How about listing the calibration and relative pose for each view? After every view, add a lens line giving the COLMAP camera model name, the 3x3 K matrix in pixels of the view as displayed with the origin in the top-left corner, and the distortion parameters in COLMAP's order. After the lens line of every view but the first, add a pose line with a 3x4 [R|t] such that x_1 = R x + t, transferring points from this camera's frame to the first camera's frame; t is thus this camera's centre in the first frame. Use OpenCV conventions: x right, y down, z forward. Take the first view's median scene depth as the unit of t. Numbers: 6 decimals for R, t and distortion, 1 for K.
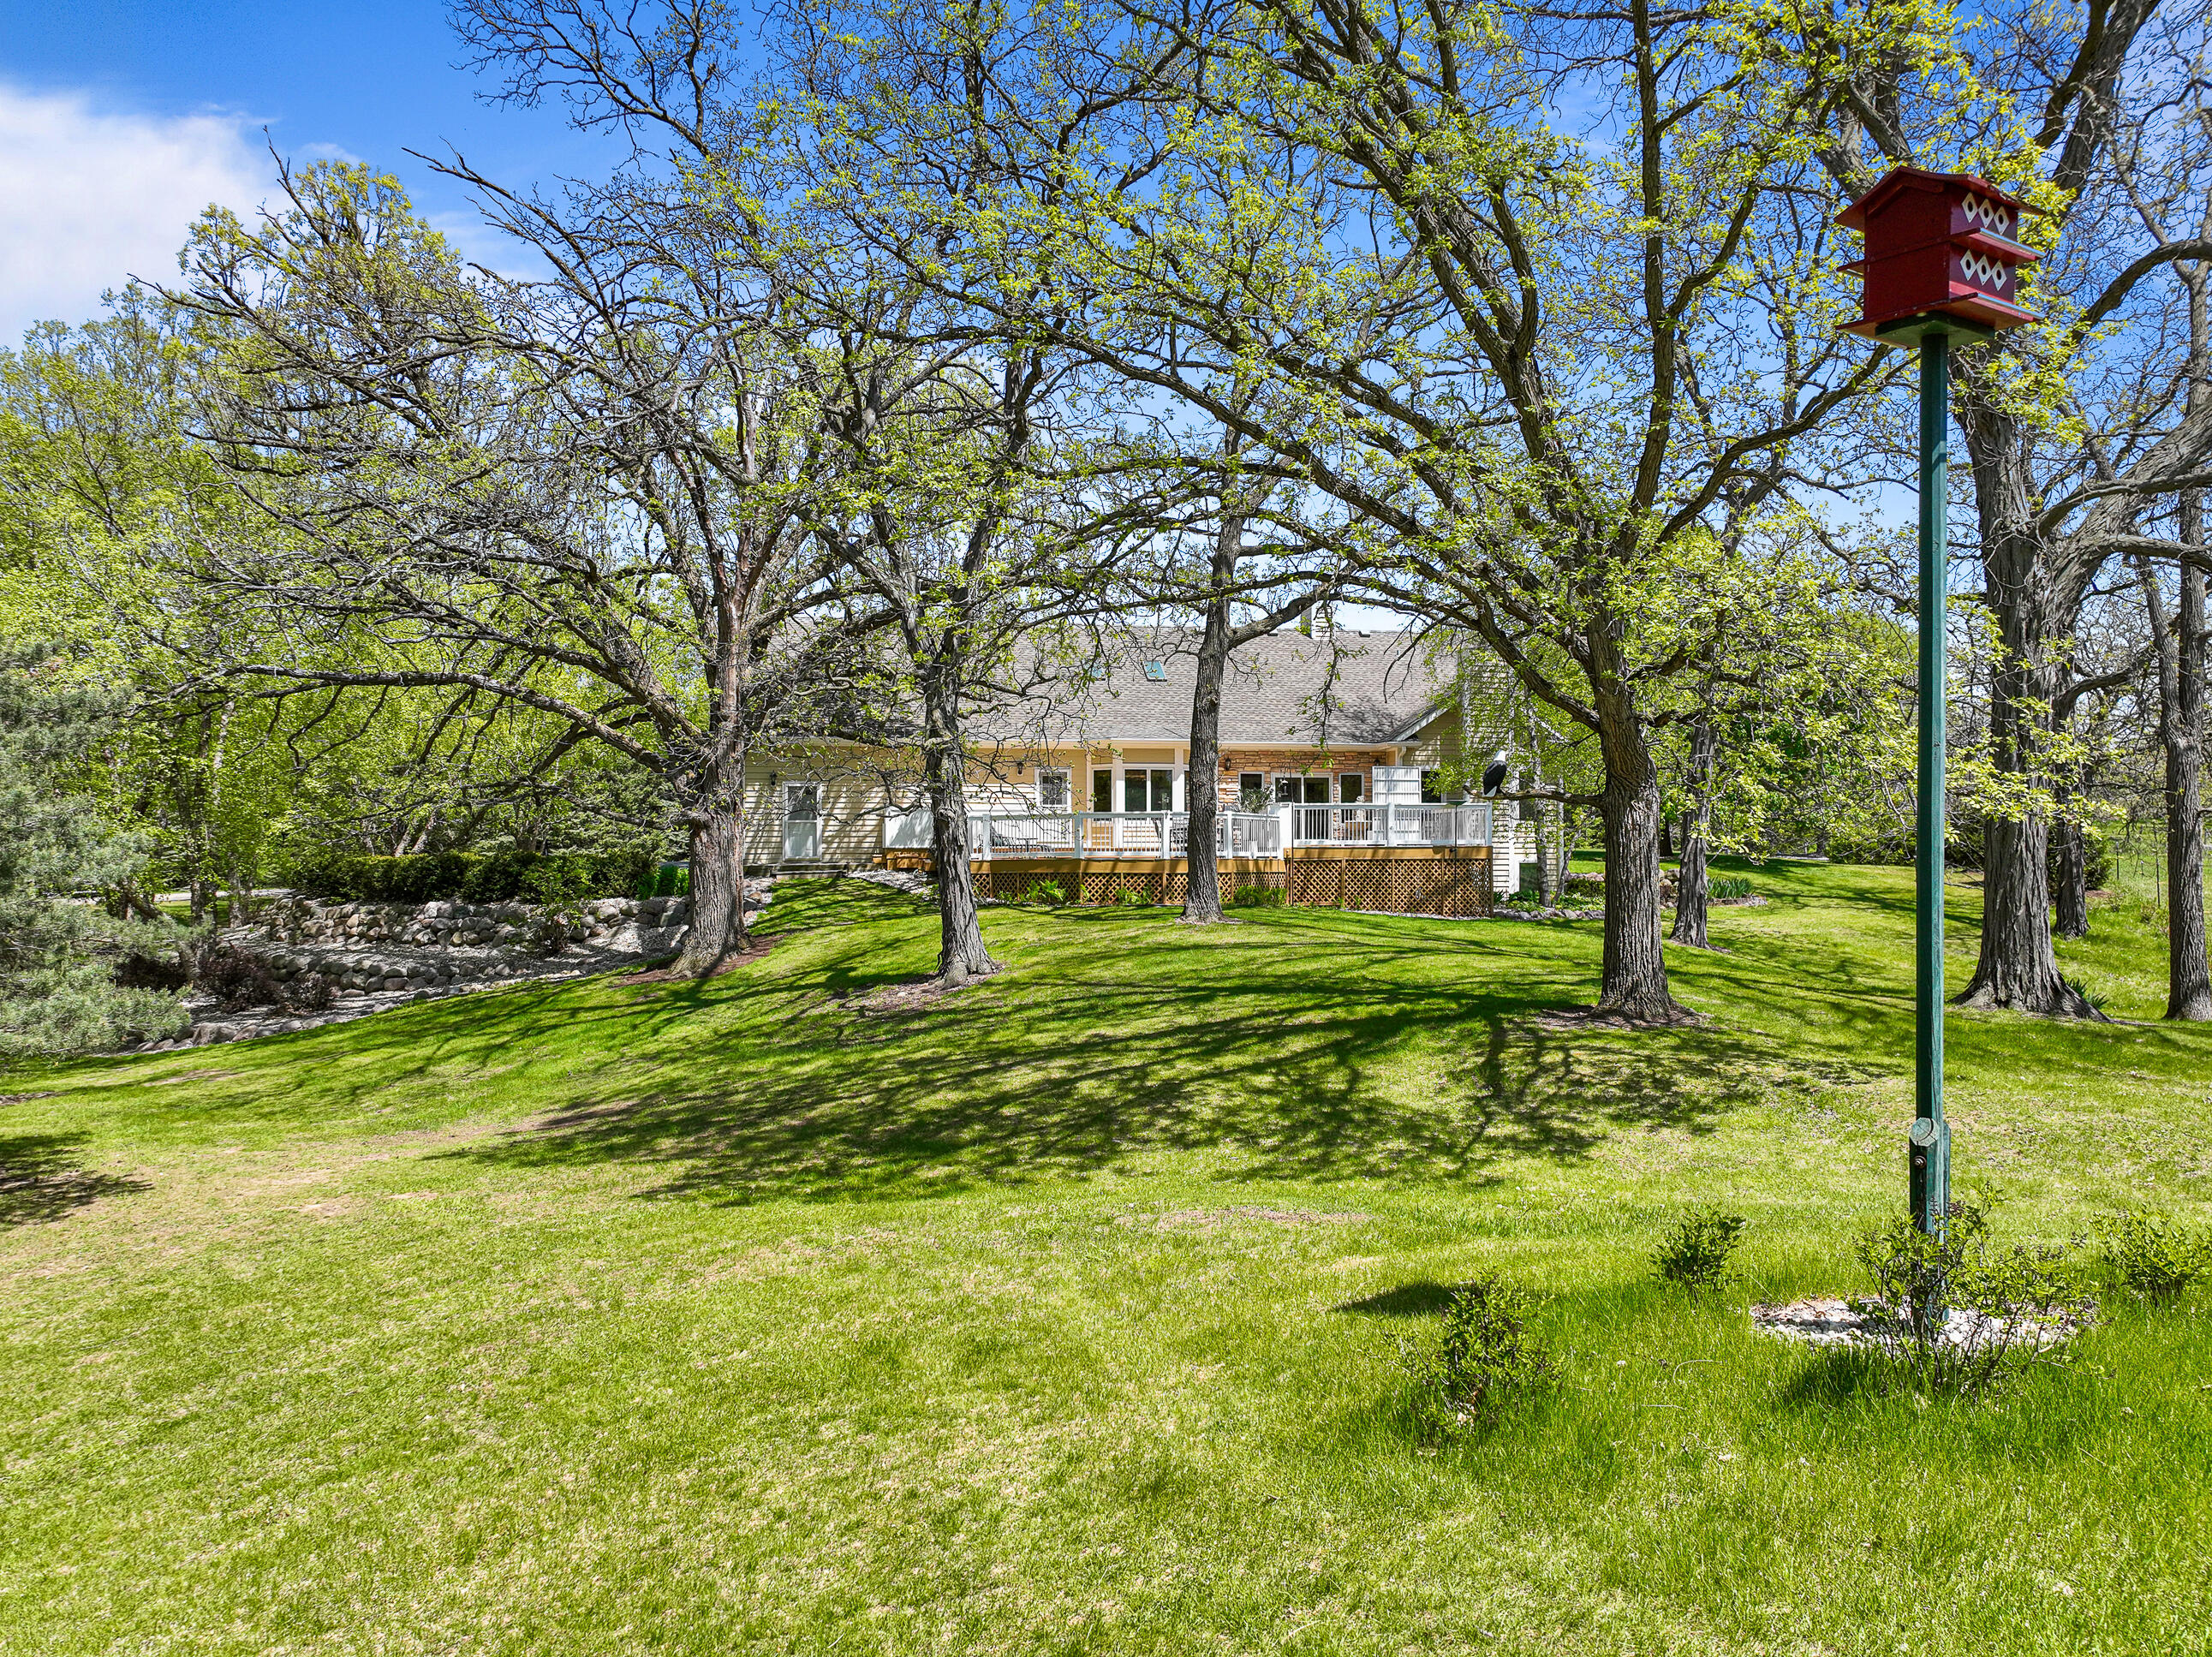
lens RADIAL K [[1583.2, 0, 1105.8], [0, 1583.2, 809.4], [0, 0, 1]] dist [-0.037516, -0.005724]
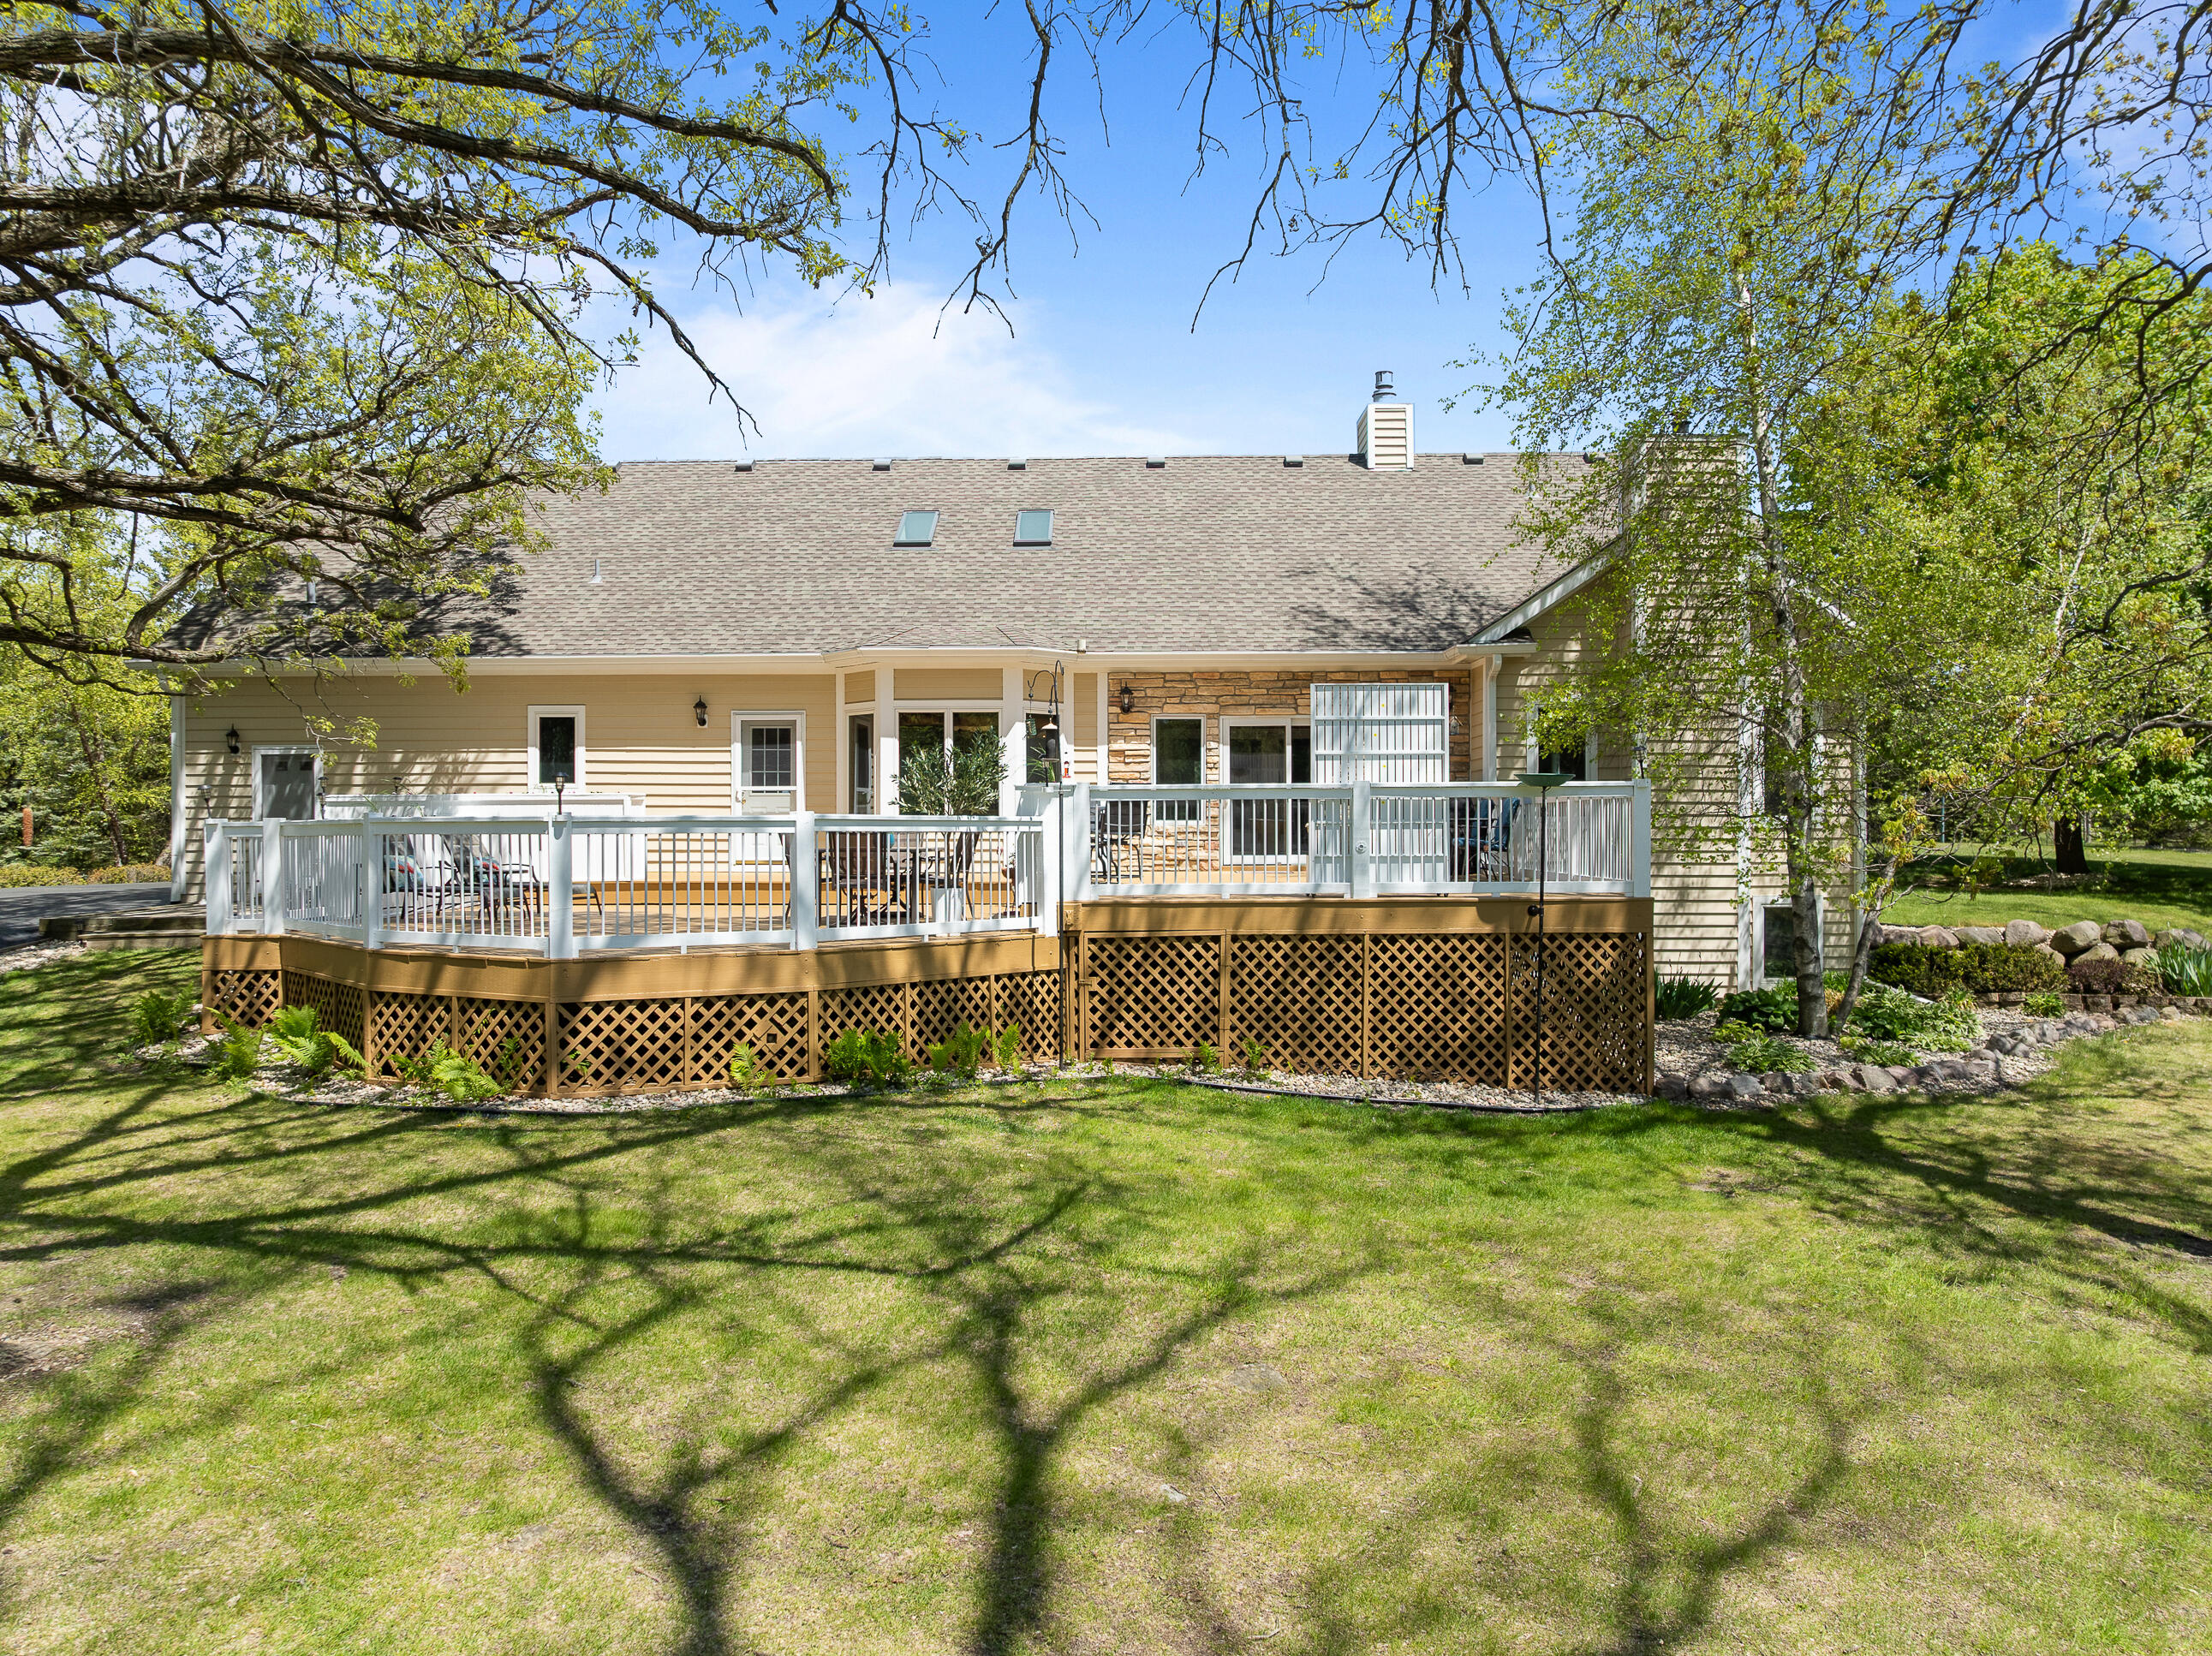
lens RADIAL K [[1583.1, 0, 1104.2], [0, 1583.1, 817.8], [0, 0, 1]] dist [-0.037516, -0.005724]
pose [[0.982574, -0.000985, -0.185869, 0.193457], [0.005503, 0.999702, 0.023791, -0.005227], [0.185790, -0.024399, 0.982286, 0.632734]]
